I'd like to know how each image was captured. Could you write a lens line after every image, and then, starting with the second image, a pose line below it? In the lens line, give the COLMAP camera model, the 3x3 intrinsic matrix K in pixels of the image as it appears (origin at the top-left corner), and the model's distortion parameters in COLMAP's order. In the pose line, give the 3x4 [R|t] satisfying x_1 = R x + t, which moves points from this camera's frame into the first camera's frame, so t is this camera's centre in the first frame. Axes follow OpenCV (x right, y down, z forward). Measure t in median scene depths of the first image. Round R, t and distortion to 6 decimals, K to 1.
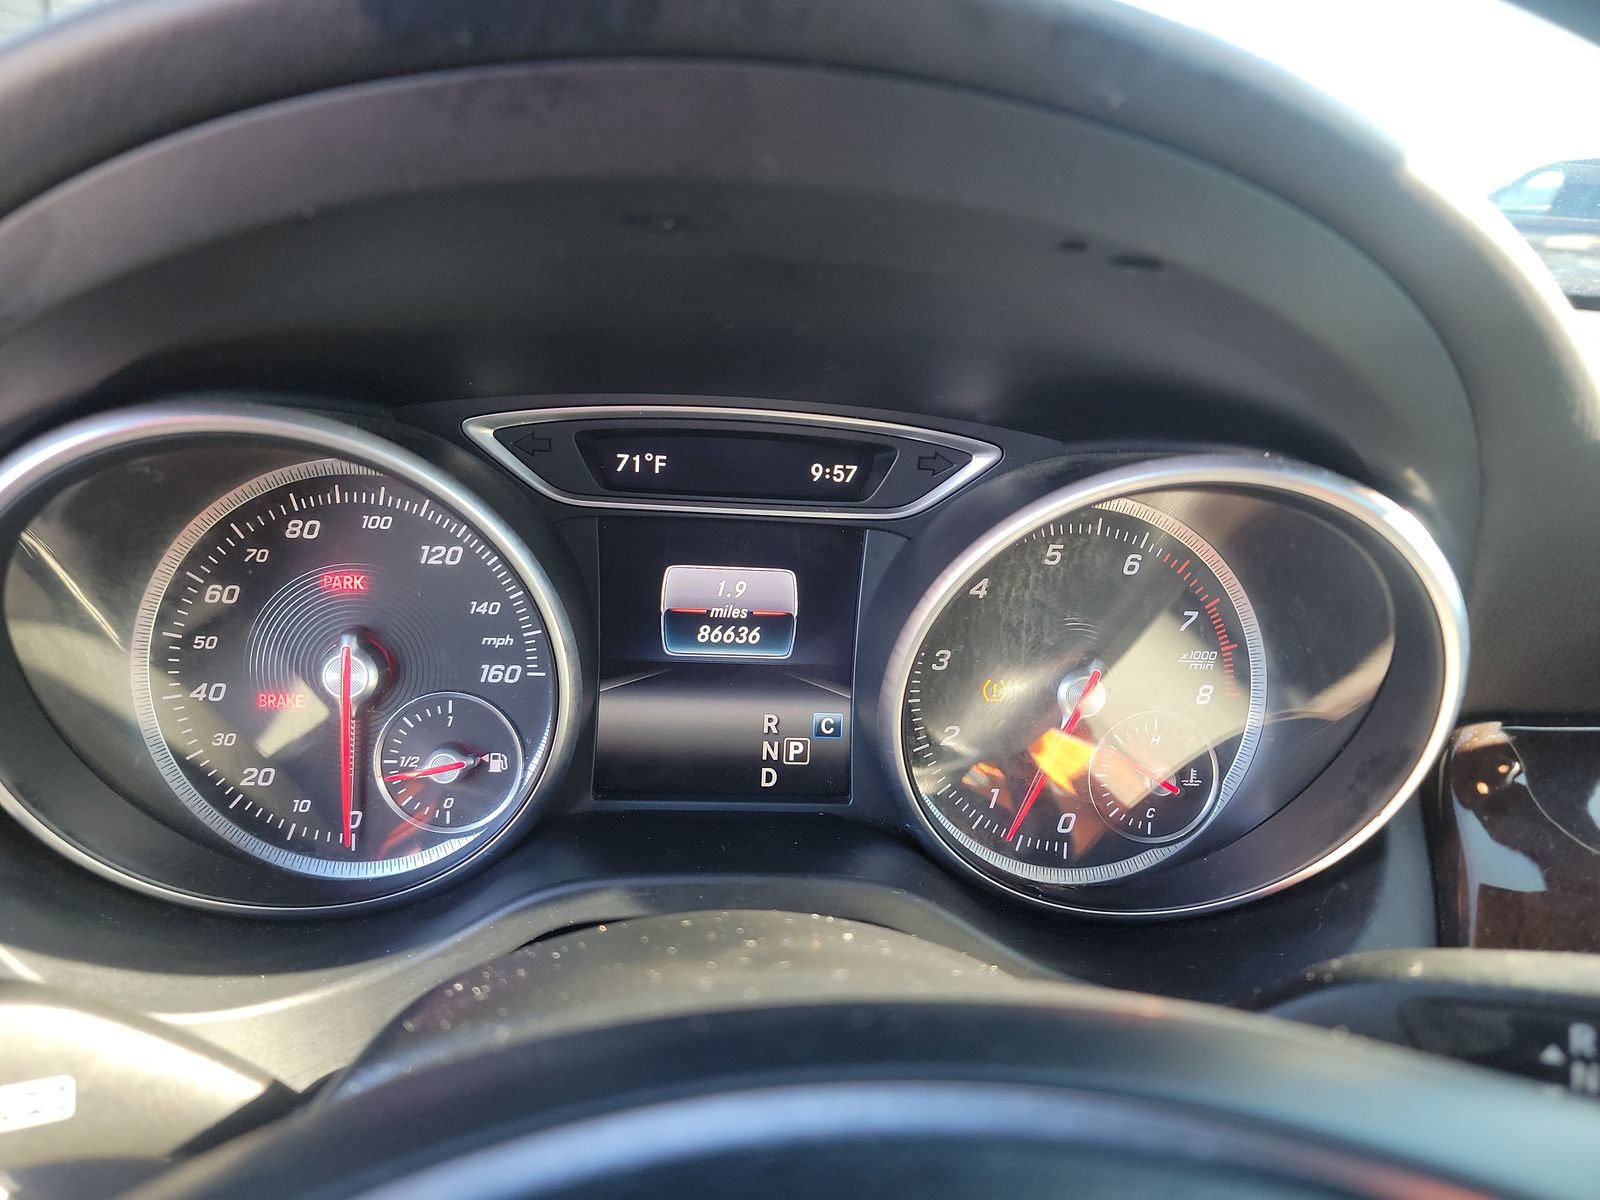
lens RADIAL K [[1128.2, 0, 800.0], [0, 1128.2, 600.0], [0, 0, 1]] dist [0.003156, -0.075030]
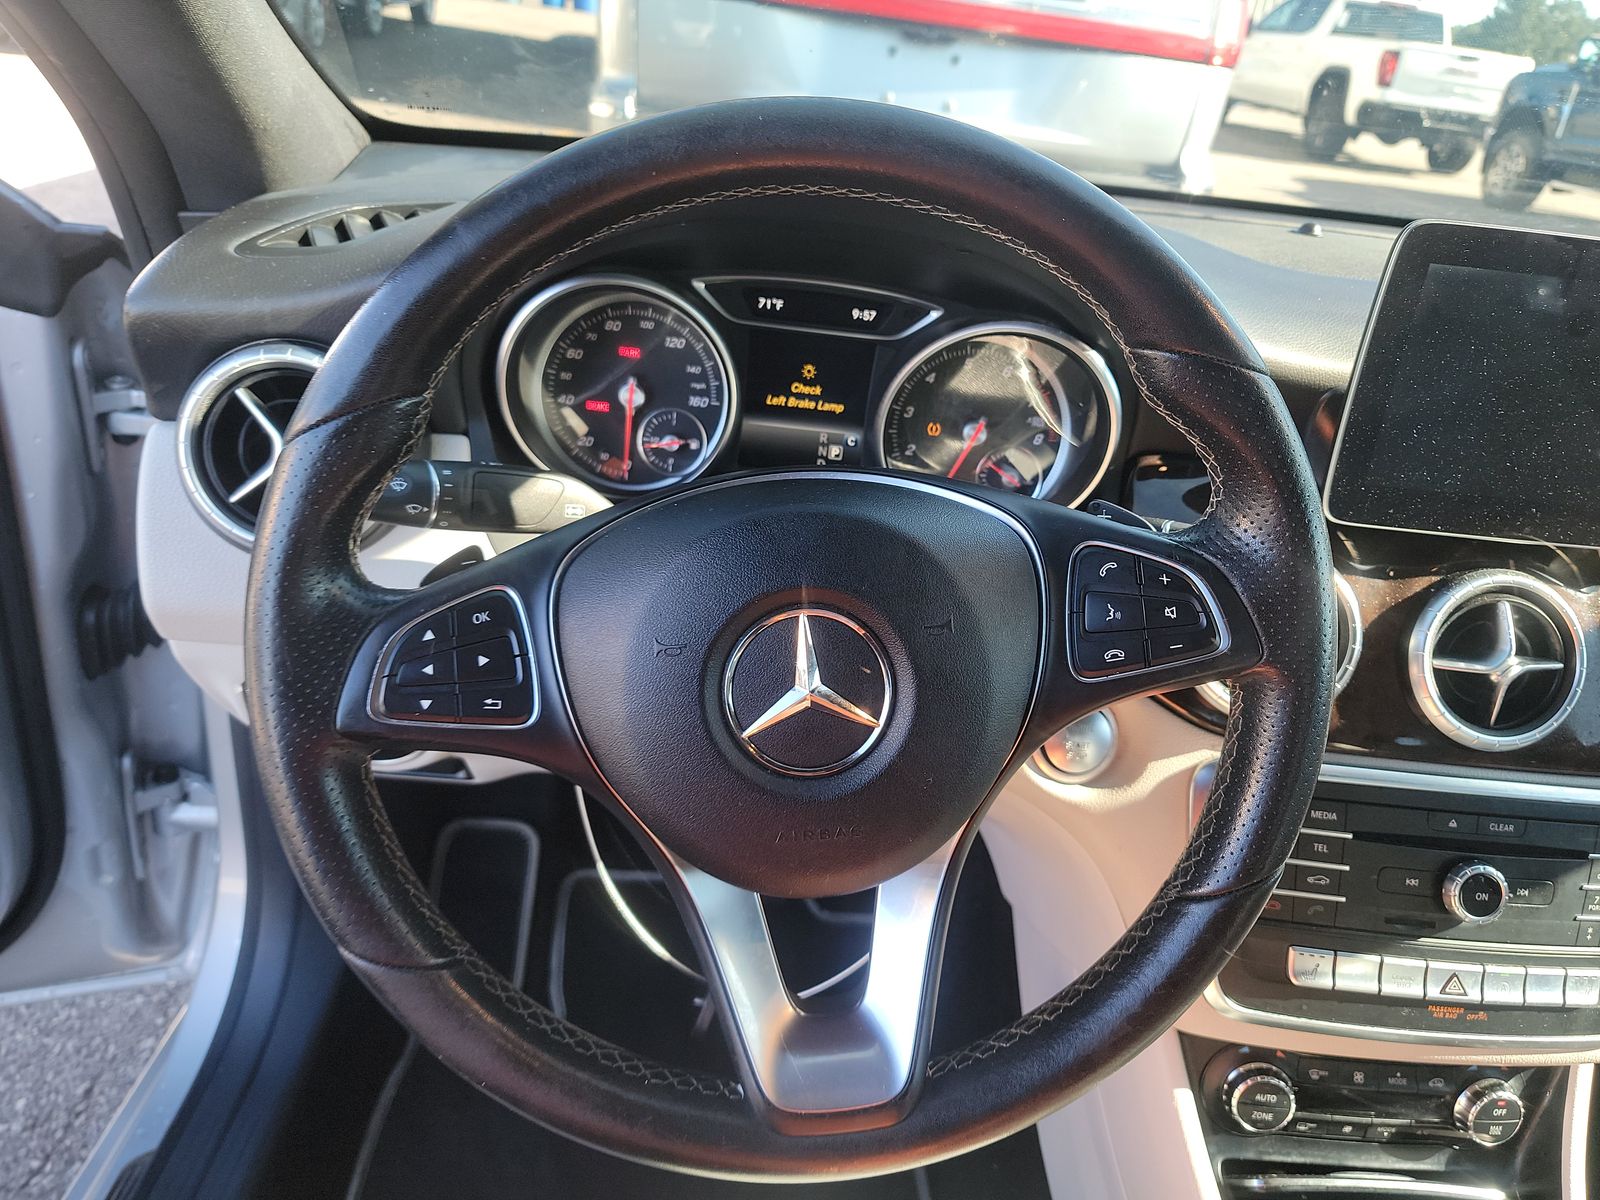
lens RADIAL K [[1118.7, 0, 800.0], [0, 1118.7, 600.0], [0, 0, 1]] dist [0.032915, -0.074213]
pose [[0.994957, 0.083046, -0.056250, 0.075088], [-0.072457, 0.982870, 0.169457, 0.061480], [0.069359, -0.164527, 0.983931, -1.132942]]
